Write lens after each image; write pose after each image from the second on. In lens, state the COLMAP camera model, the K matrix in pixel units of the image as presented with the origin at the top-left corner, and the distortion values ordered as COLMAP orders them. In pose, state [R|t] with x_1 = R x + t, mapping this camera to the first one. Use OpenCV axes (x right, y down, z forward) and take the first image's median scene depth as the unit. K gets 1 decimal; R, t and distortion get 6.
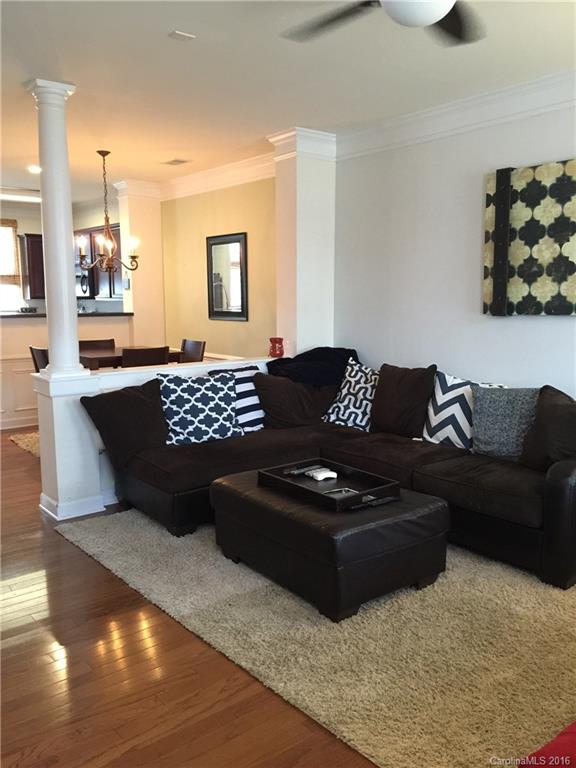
lens RADIAL K [[653.7, 0, 292.5], [0, 653.7, 387.5], [0, 0, 1]] dist [0.081829, -0.124686]
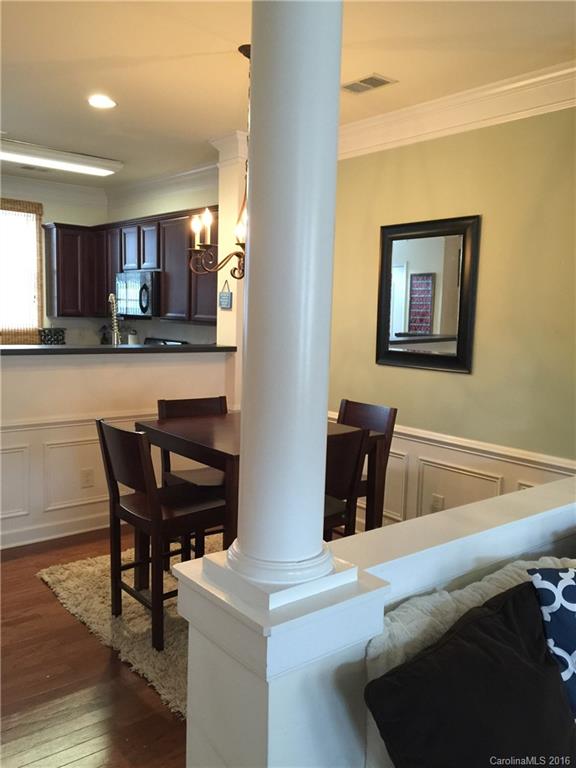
lens RADIAL K [[653.7, 0, 292.5], [0, 653.7, 387.5], [0, 0, 1]] dist [0.081829, -0.124686]
pose [[0.999408, 0.031268, 0.014327, -0.207313], [-0.030877, 0.999165, -0.026761, -0.063419], [-0.015152, 0.026303, 0.999539, 0.399174]]
